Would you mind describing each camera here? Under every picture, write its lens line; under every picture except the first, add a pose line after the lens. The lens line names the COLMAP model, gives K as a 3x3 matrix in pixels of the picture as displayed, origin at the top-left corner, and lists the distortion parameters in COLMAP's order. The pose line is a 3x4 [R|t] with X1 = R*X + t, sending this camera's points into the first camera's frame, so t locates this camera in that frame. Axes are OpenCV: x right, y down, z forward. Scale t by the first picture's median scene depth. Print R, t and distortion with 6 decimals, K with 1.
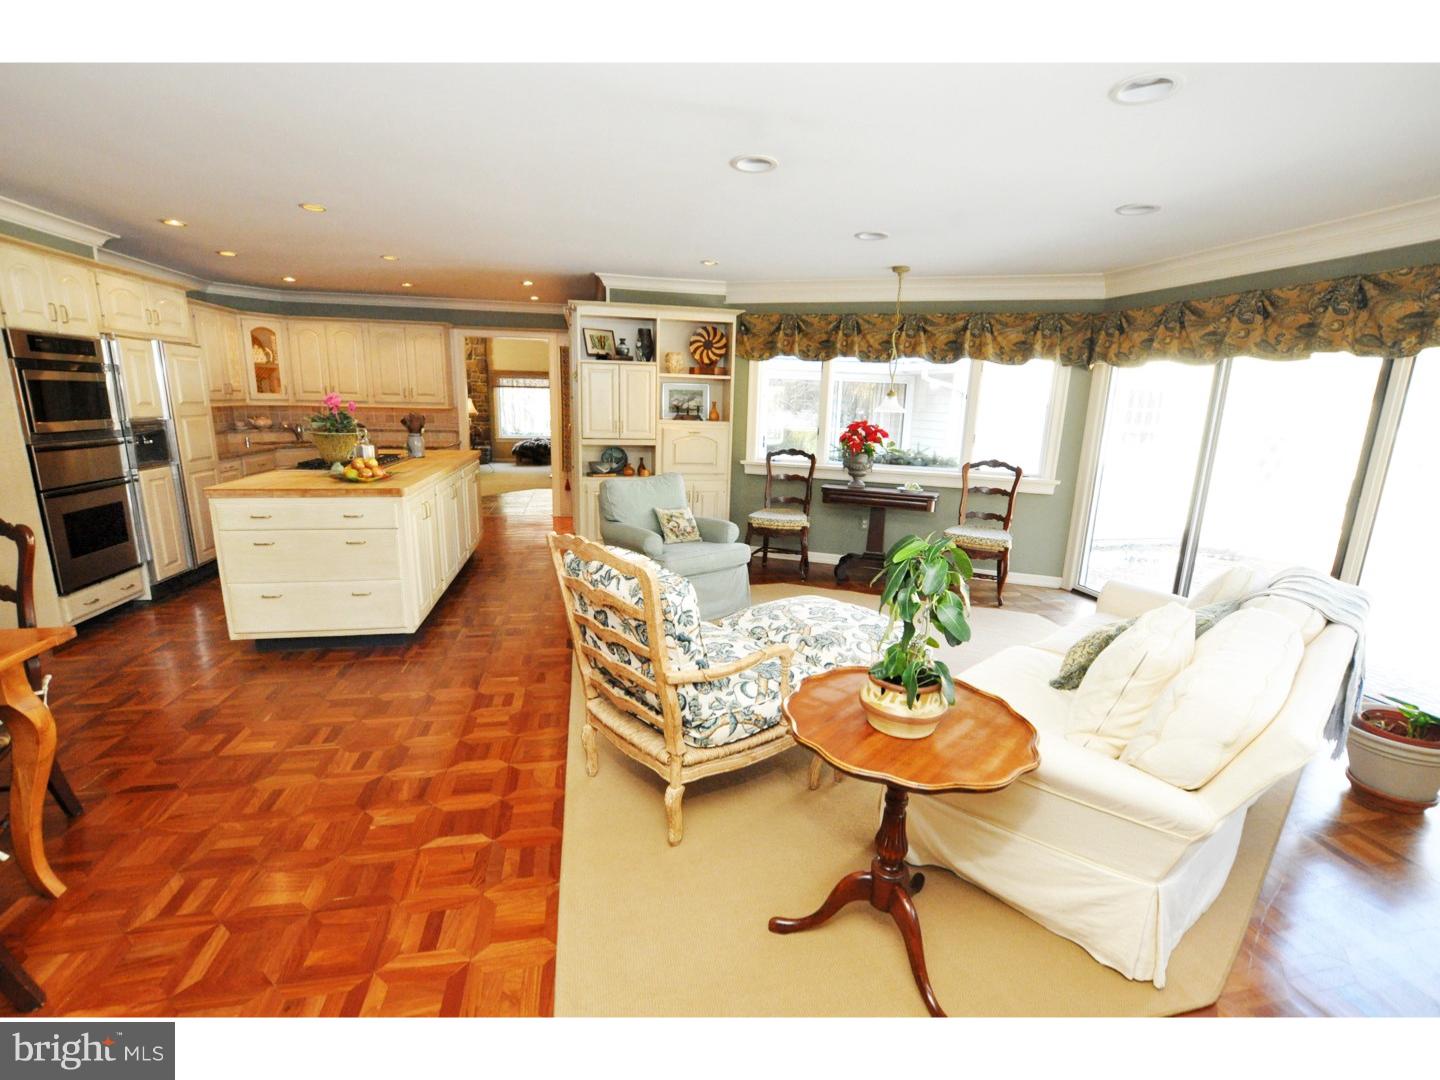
lens RADIAL K [[615.7, 0, 720.0], [0, 615.7, 540.0], [0, 0, 1]] dist [-0.017659, -0.000332]
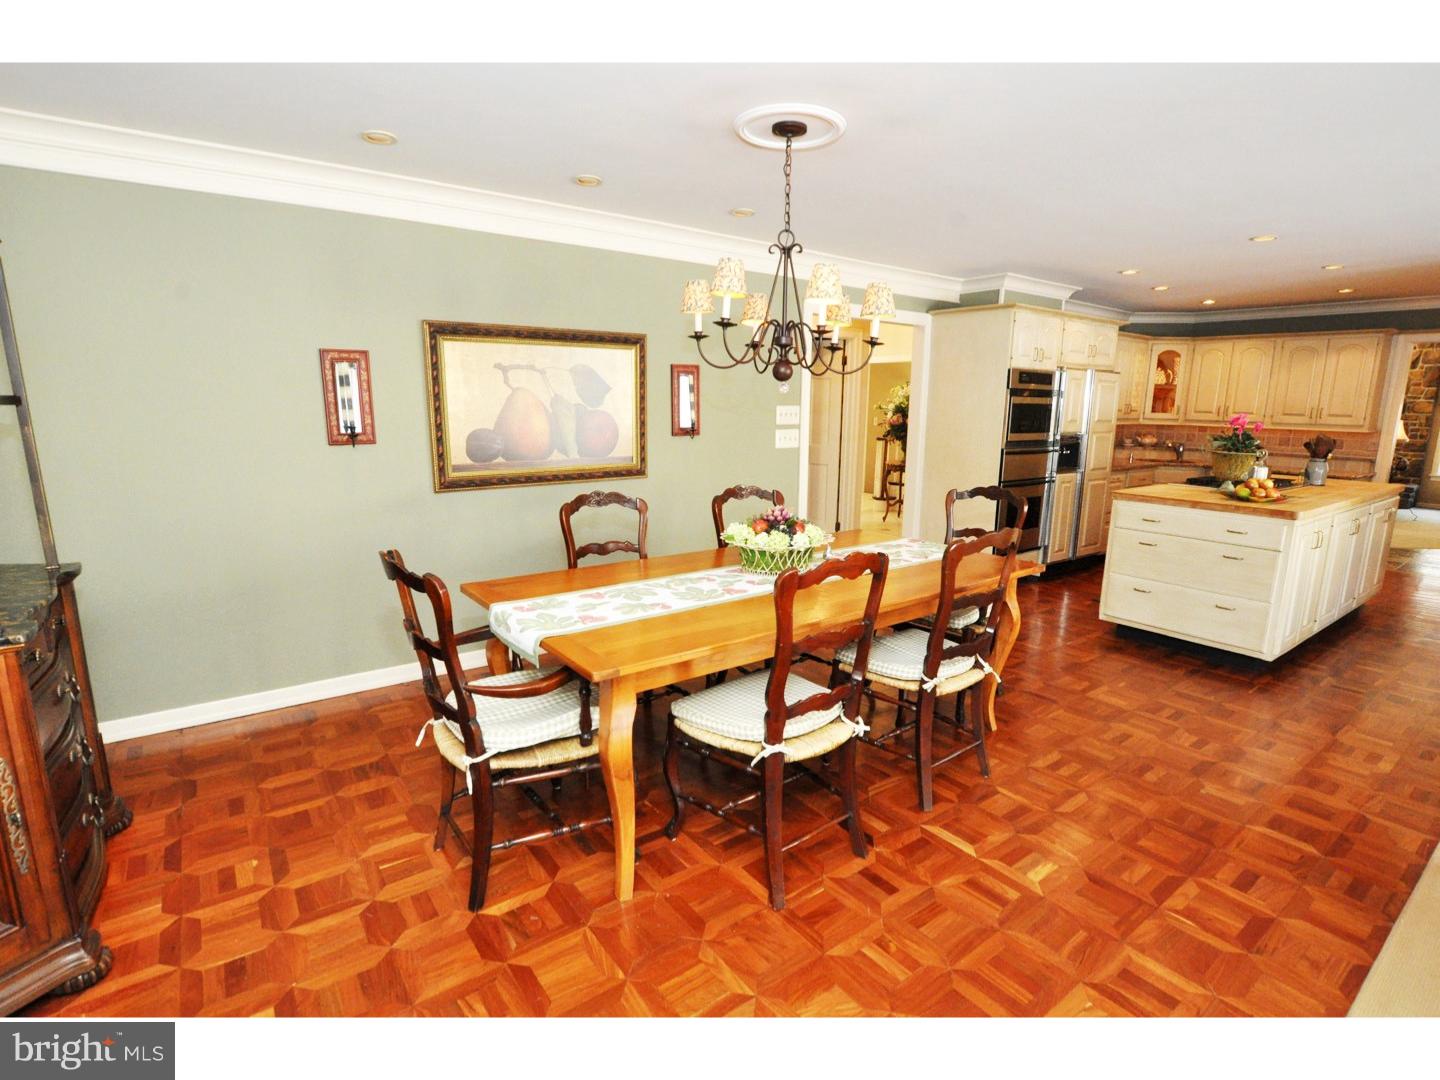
lens RADIAL K [[695.9, 0, 720.0], [0, 695.9, 540.0], [0, 0, 1]] dist [-0.038213, 0.006624]
pose [[0.401243, 0.157297, -0.902364, 0.076239], [-0.203133, 0.975895, 0.079790, 0.049889], [0.893163, 0.151284, 0.423524, -0.222858]]
